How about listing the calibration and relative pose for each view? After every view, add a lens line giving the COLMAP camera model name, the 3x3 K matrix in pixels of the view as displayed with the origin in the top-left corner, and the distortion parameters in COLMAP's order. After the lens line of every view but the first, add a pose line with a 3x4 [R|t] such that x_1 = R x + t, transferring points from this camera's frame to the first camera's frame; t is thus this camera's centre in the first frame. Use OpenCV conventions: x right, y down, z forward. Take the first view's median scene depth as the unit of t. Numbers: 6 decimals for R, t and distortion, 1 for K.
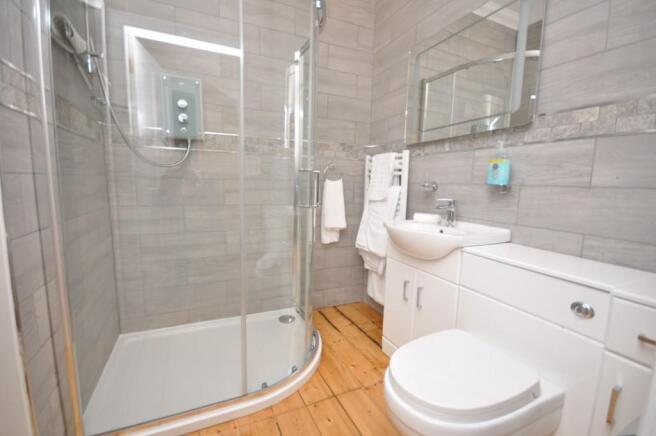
lens RADIAL K [[294.4, 0, 324.5], [0, 294.4, 218.1], [0, 0, 1]] dist [-0.003684, -0.001177]
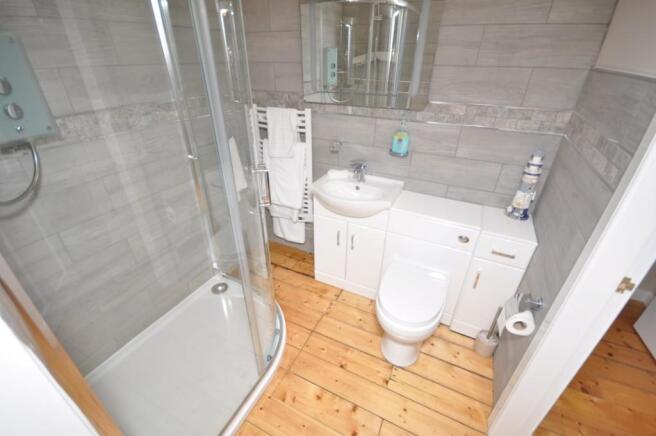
lens RADIAL K [[294.4, 0, 327.8], [0, 294.4, 218.2], [0, 0, 1]] dist [-0.003684, -0.001177]
pose [[0.758839, -0.332565, 0.559967, -0.434576], [0.079134, 0.900509, 0.427576, -0.371647], [-0.646452, -0.280149, 0.709659, 0.139496]]
